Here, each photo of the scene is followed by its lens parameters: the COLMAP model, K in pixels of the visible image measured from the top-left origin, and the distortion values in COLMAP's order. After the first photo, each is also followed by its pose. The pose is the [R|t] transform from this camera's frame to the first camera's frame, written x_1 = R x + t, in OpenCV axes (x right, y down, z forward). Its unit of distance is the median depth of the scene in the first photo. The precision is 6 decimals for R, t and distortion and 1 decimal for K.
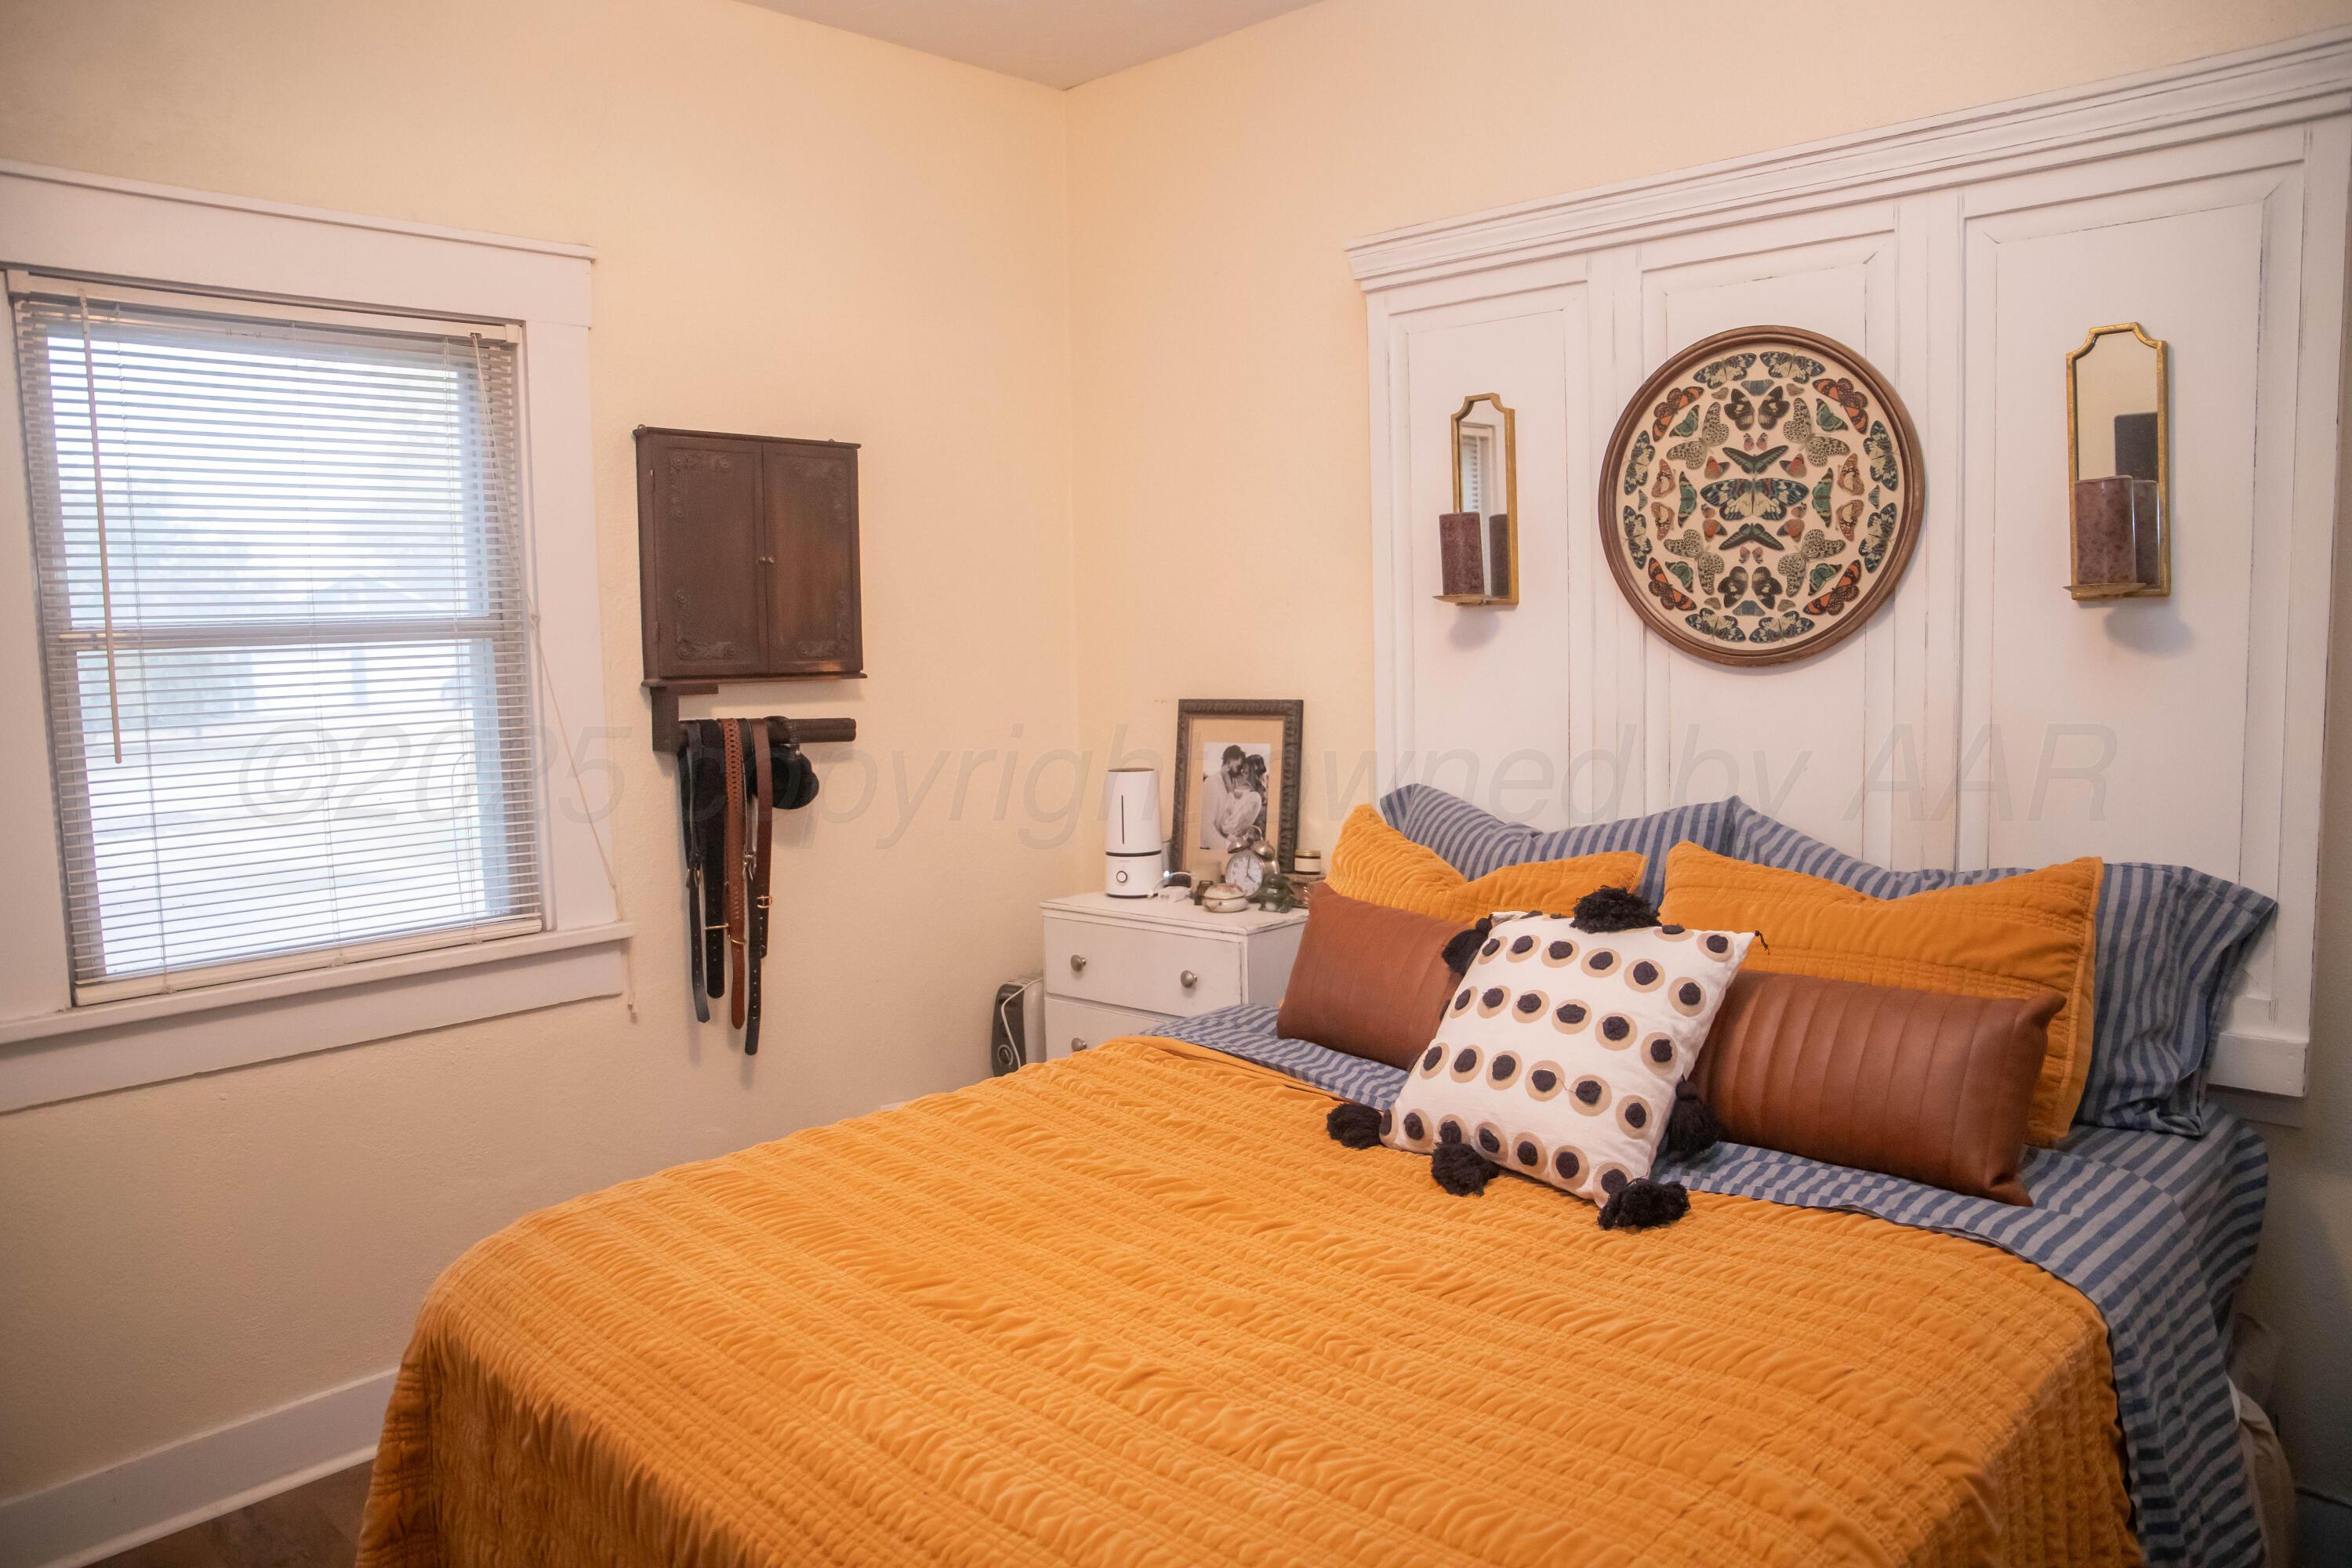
lens RADIAL K [[1774.1, 0, 1176.0], [0, 1774.1, 784.0], [0, 0, 1]] dist [-0.088316, 0.095211]
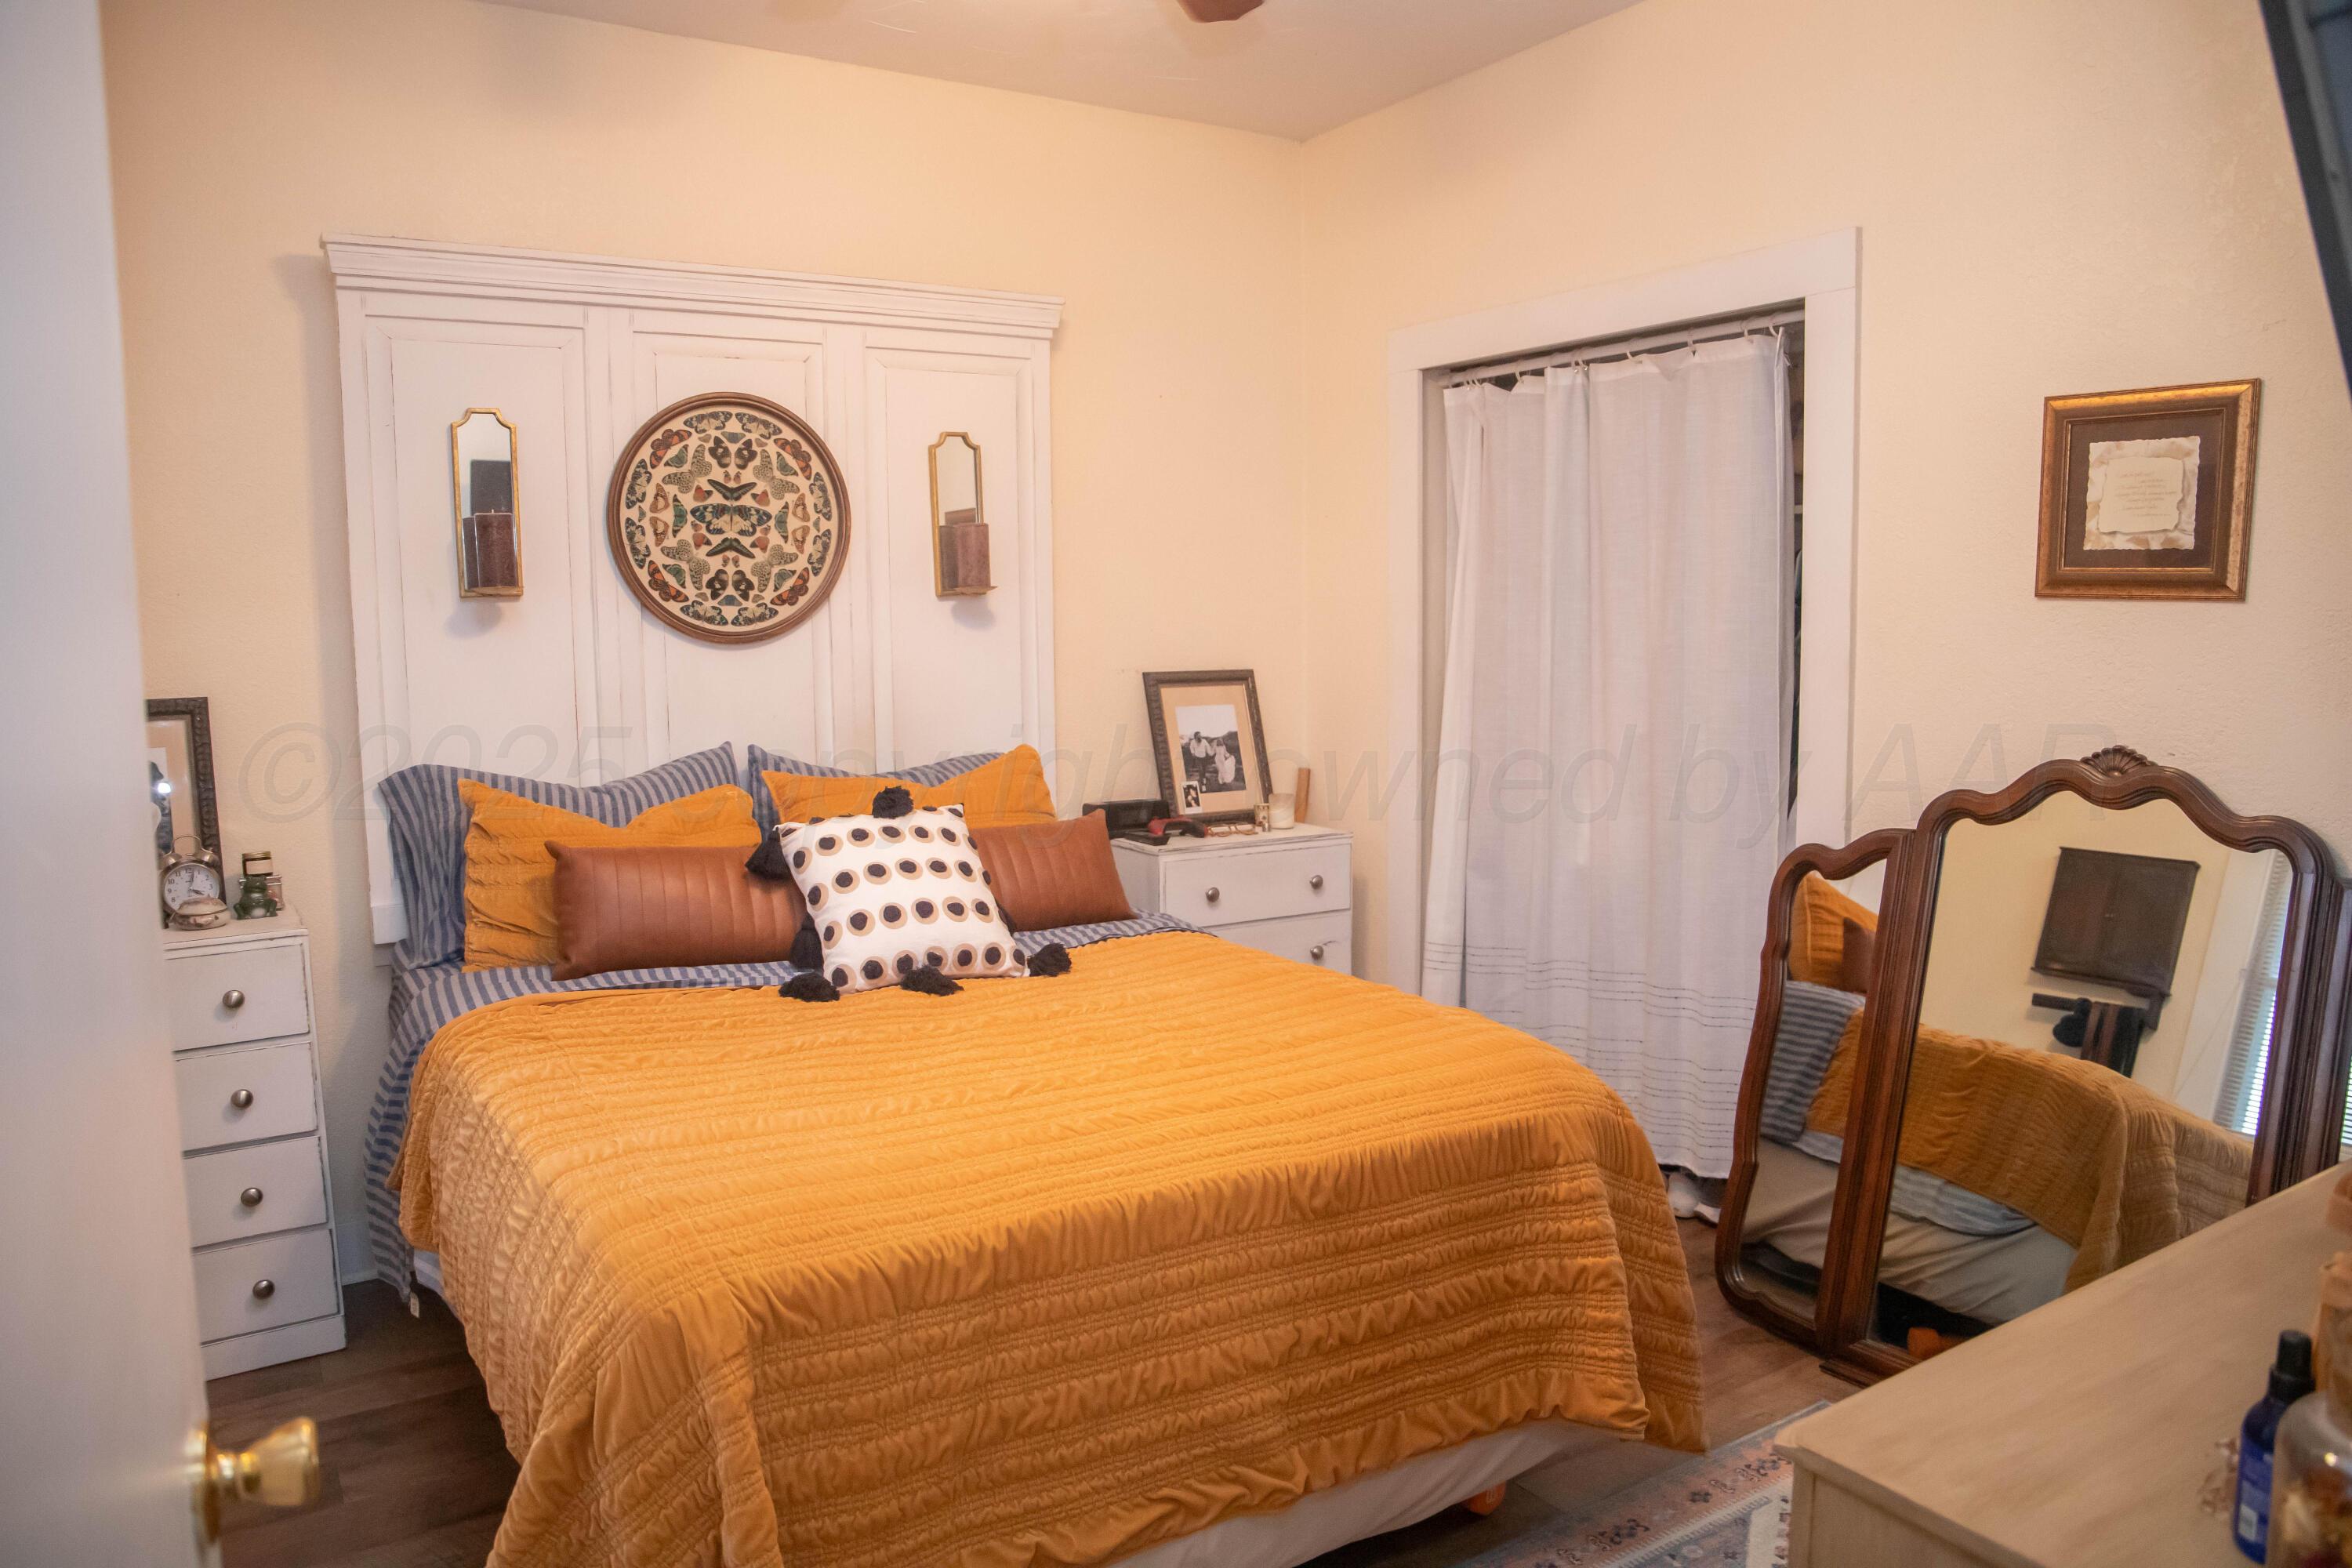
lens RADIAL K [[1589.1, 0, 1176.0], [0, 1589.1, 784.0], [0, 0, 1]] dist [-0.003590, 0.000017]
pose [[0.257906, -0.080070, 0.962847, -0.778881], [0.111492, 0.992369, 0.052661, 0.013969], [-0.959716, 0.093768, 0.264865, 0.364452]]
